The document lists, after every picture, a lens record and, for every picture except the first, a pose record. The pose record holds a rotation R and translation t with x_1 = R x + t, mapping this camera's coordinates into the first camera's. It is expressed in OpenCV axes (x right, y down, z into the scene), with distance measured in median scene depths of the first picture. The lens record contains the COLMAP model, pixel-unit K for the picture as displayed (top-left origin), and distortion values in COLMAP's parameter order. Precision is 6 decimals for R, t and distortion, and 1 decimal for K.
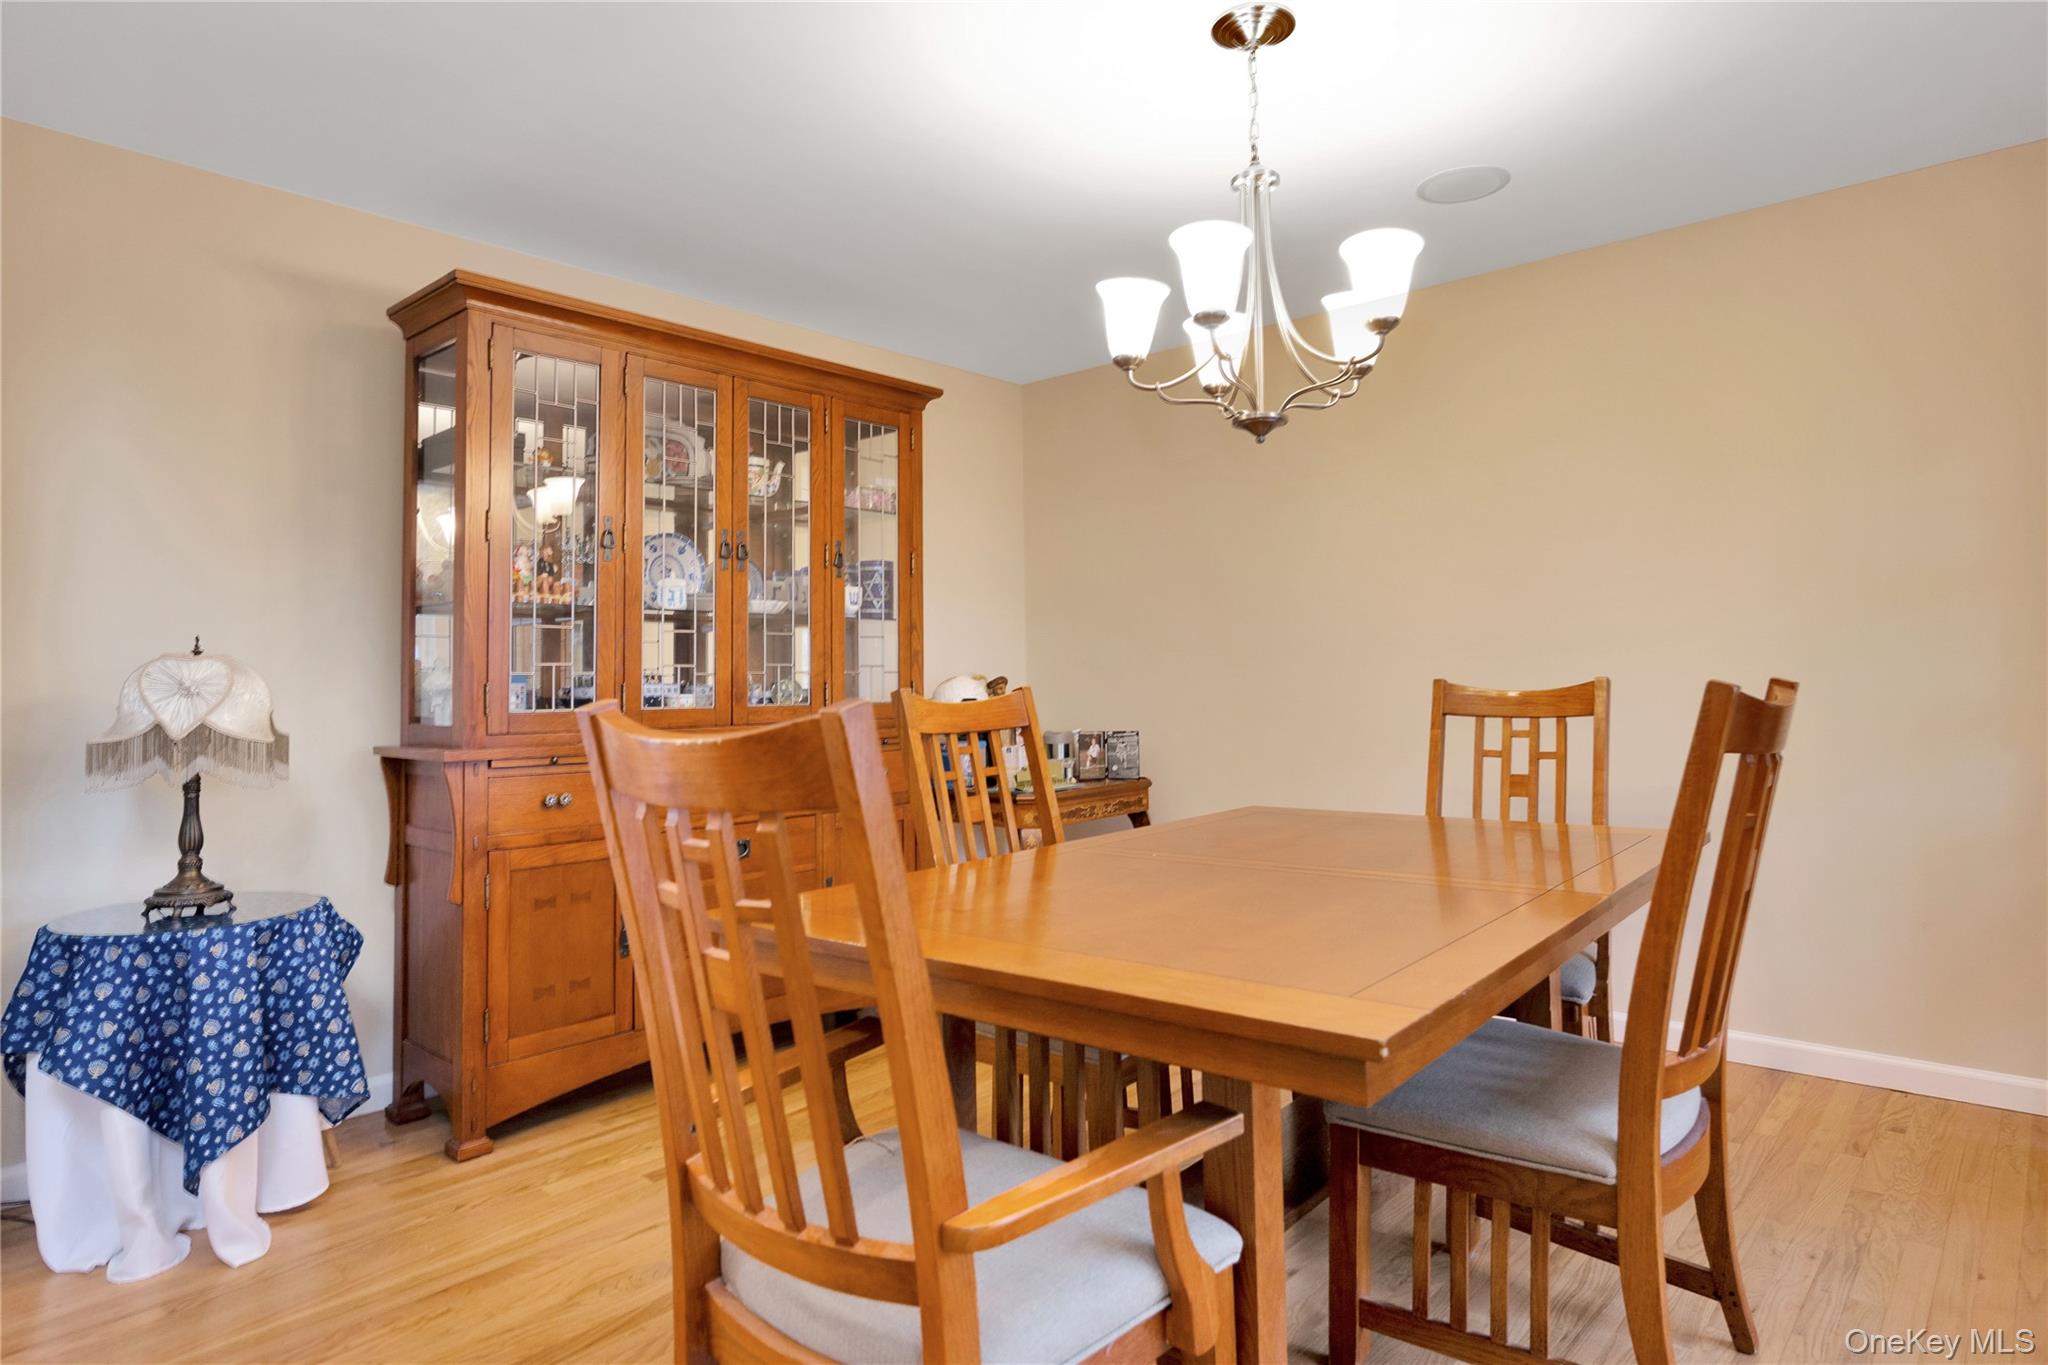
lens RADIAL K [[1238.5, 0, 1024.3], [0, 1238.5, 643.4], [0, 0, 1]] dist [-0.000448, -0.000054]
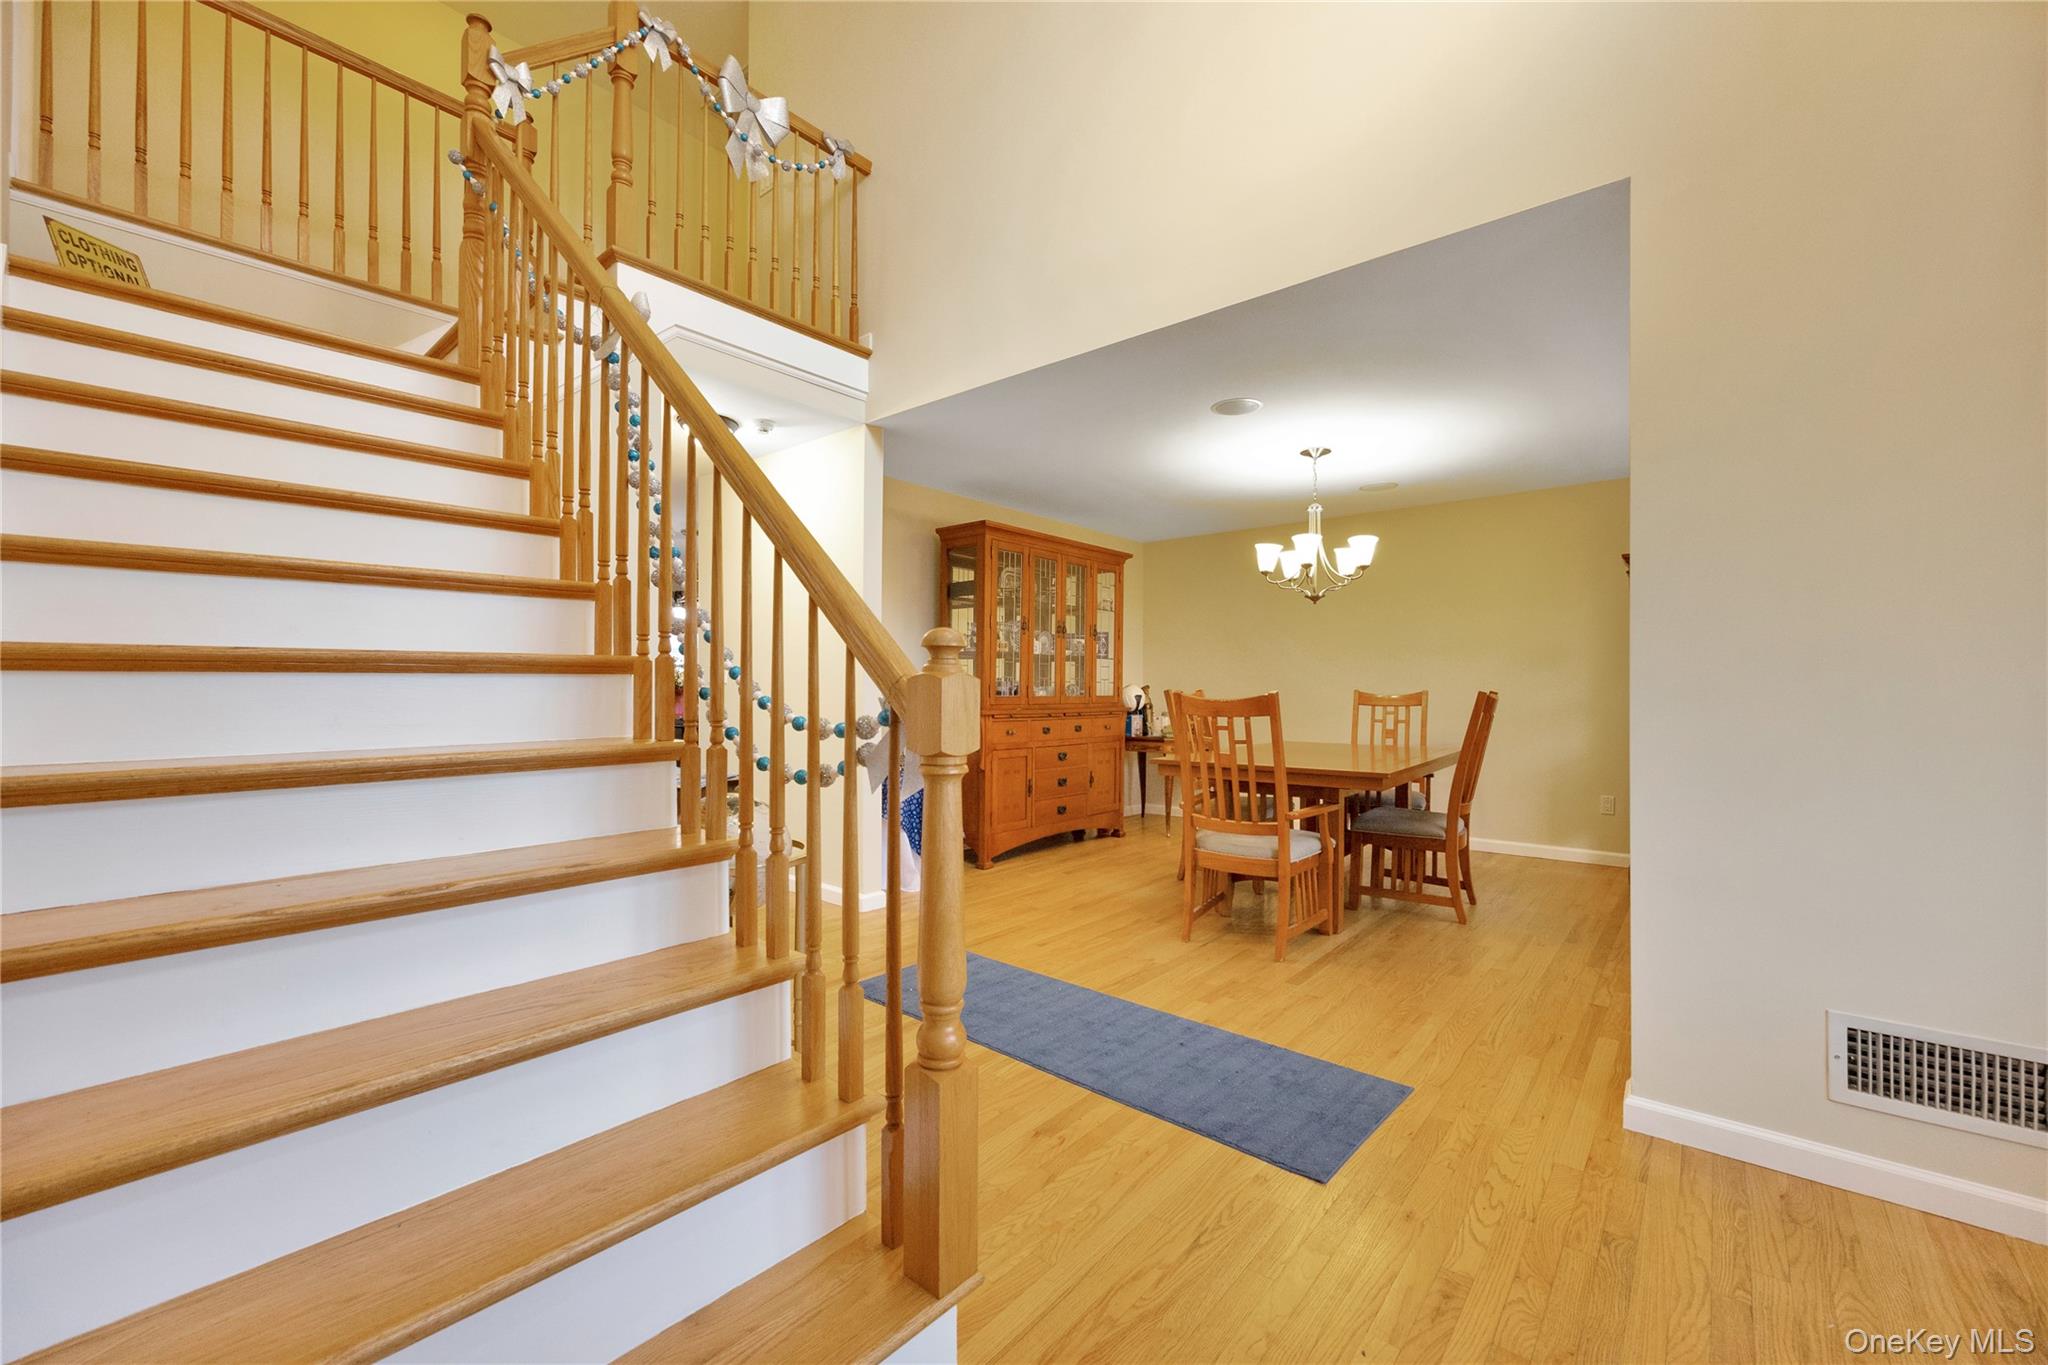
lens RADIAL K [[832.3, 0, 1036.3], [0, 832.3, 676.4], [0, 0, 1]] dist [-0.007927, -0.000075]
pose [[0.998851, 0.022661, 0.042233, -0.379506], [-0.023771, 0.999380, 0.025968, -0.025796], [-0.041618, -0.026942, 0.998770, -0.627480]]
